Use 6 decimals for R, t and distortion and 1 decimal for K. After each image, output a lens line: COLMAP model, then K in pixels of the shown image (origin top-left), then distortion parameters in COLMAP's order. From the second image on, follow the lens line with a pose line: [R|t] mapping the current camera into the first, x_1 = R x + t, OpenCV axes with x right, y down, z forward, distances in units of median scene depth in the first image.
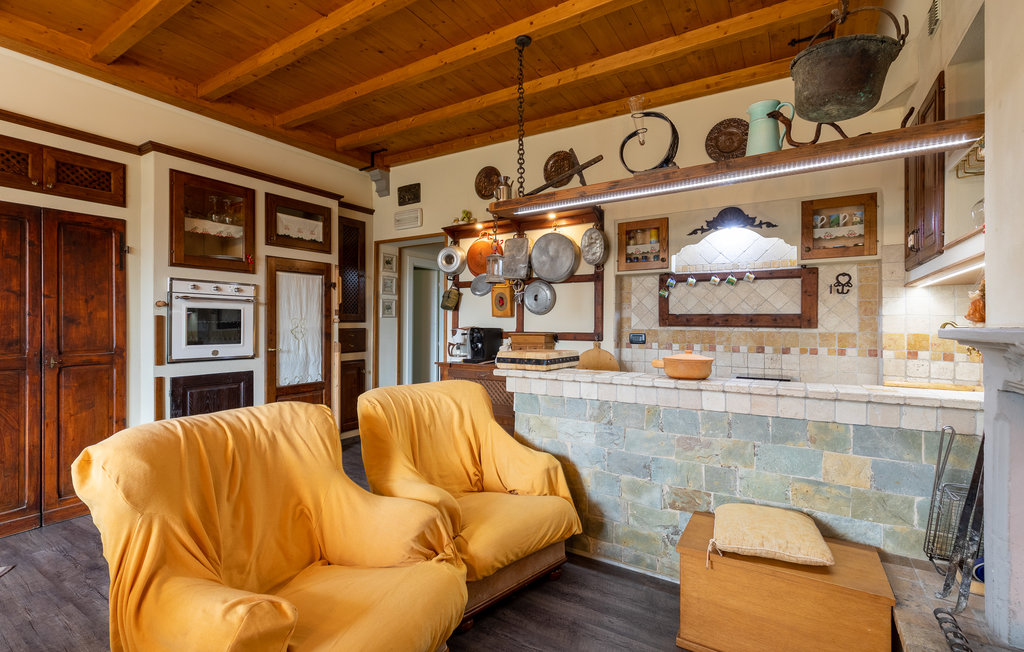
lens RADIAL K [[456.2, 0, 512.0], [0, 456.2, 326.0], [0, 0, 1]] dist [0.001543, 0.000041]
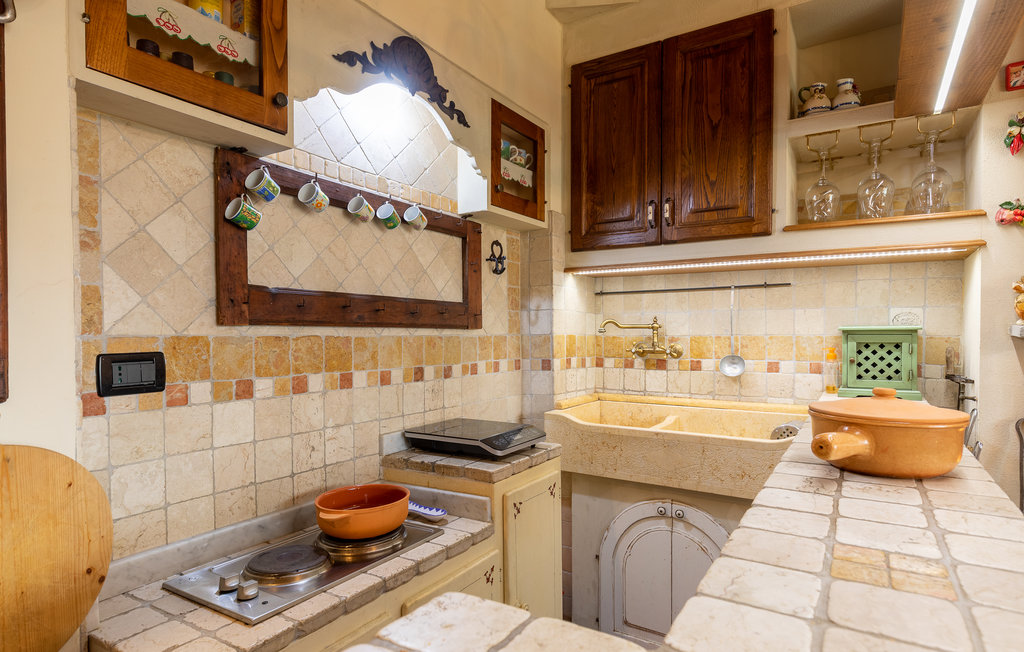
lens RADIAL K [[553.1, 0, 515.0], [0, 553.1, 340.9], [0, 0, 1]] dist [-0.002242, -0.000191]
pose [[0.005428, -0.023152, 0.999717, -0.033562], [0.001636, 0.999731, 0.023144, 0.003834], [-0.999984, 0.001510, 0.005465, 0.887878]]
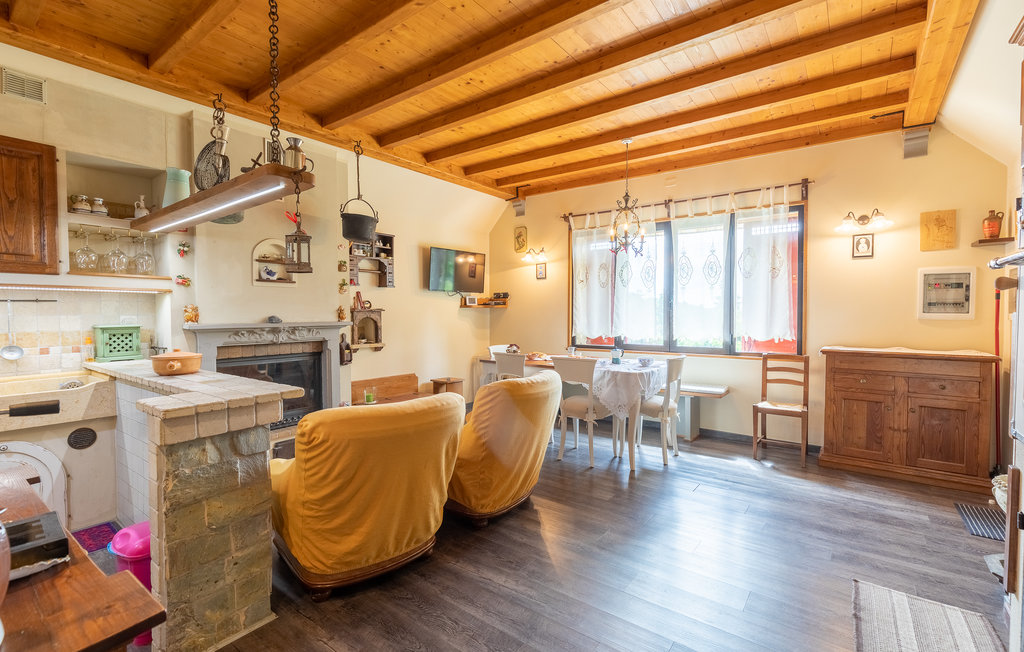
lens RADIAL K [[456.2, 0, 512.0], [0, 456.2, 326.0], [0, 0, 1]] dist [0.001543, 0.000041]
pose [[-0.996691, -0.000452, 0.081281, -0.366601], [0.001801, 0.999616, 0.027636, -0.022107], [-0.081263, 0.027691, -0.996308, 1.420310]]
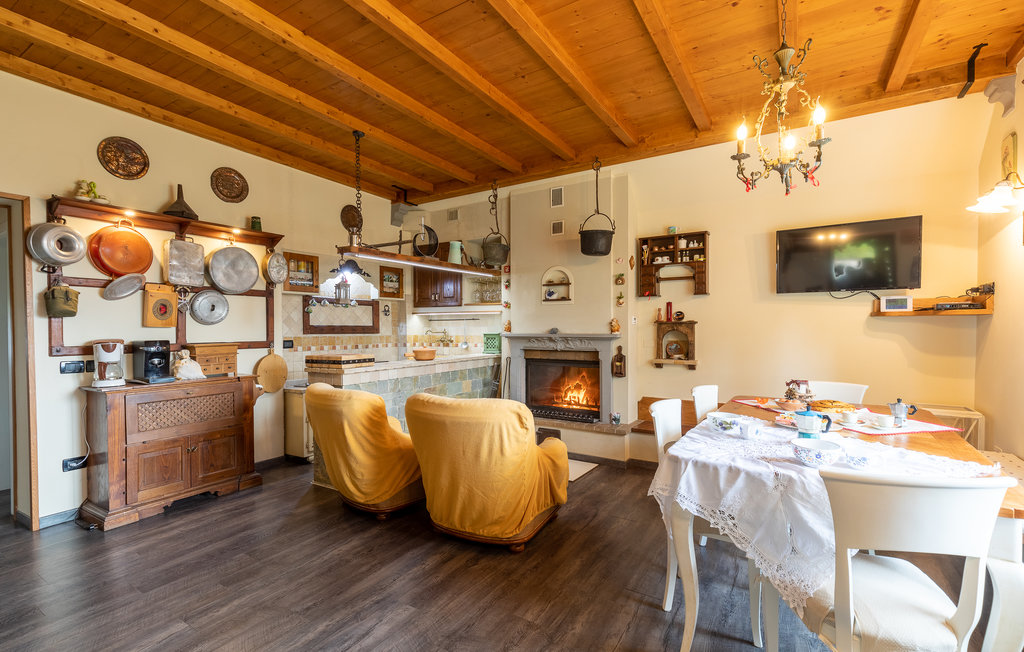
lens RADIAL K [[456.8, 0, 514.0], [0, 456.8, 340.8], [0, 0, 1]] dist [0.004799, -0.000917]
pose [[-0.003248, -0.035742, 0.999356, -1.130491], [0.002732, 0.999357, 0.035751, -0.028874], [-0.999991, 0.002846, -0.003148, 0.421469]]
